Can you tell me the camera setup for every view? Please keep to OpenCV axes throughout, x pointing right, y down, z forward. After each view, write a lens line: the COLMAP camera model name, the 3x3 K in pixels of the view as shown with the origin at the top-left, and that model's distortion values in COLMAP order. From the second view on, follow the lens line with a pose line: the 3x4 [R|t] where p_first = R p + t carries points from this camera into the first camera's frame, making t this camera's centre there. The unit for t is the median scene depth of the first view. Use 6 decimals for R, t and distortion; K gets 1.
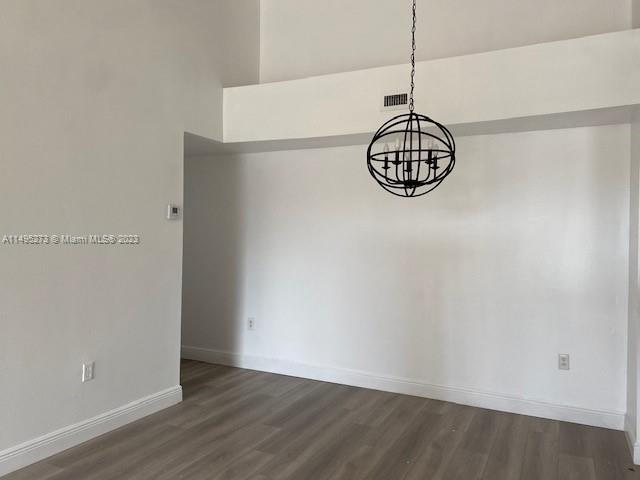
lens RADIAL K [[500.3, 0, 317.0], [0, 500.3, 235.3], [0, 0, 1]] dist [0.012728, -0.012028]
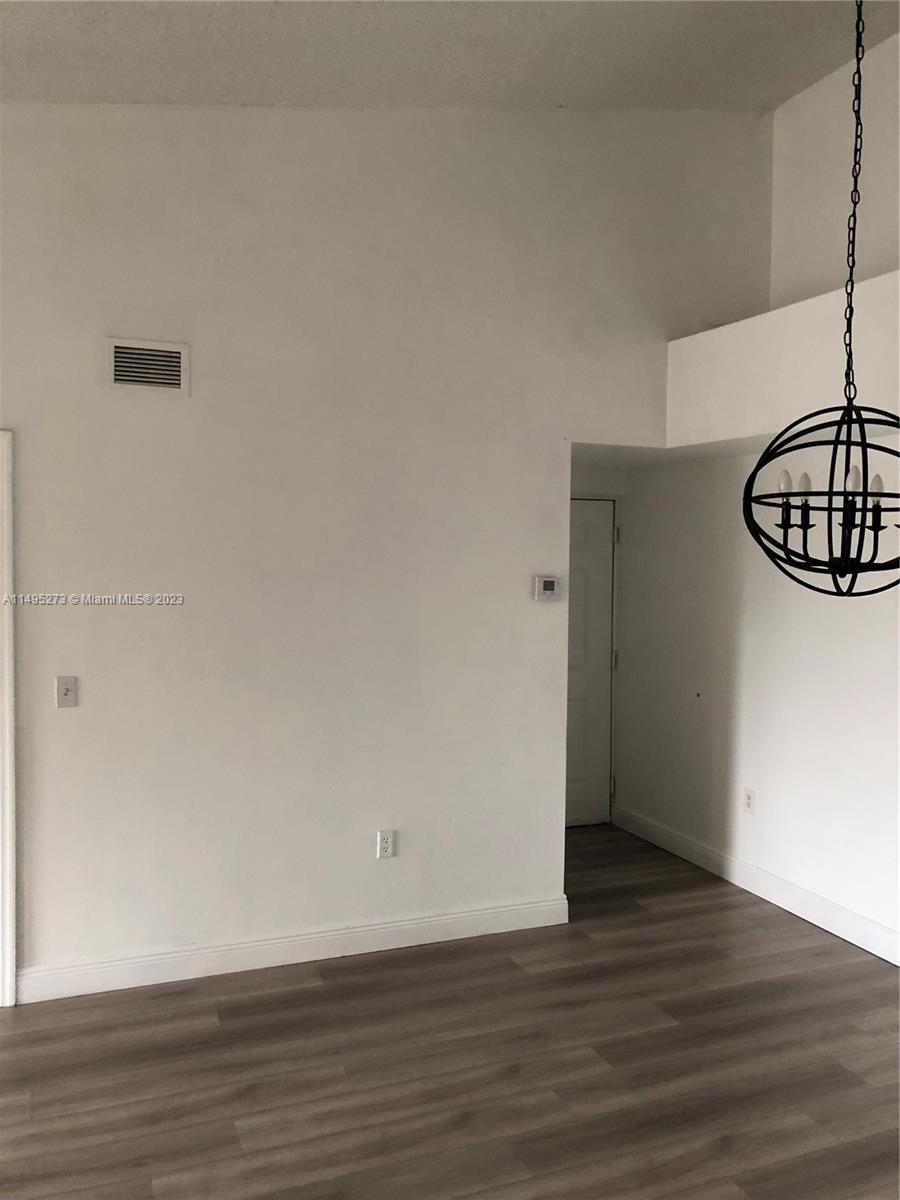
lens RADIAL K [[986.6, 0, 448.4], [0, 986.6, 613.0], [0, 0, 1]] dist [0.011902, -0.006963]
pose [[0.759950, 0.037426, -0.648903, 0.386988], [-0.006343, 0.998720, 0.050174, -0.081661], [0.649950, -0.034013, 0.759215, 0.095091]]
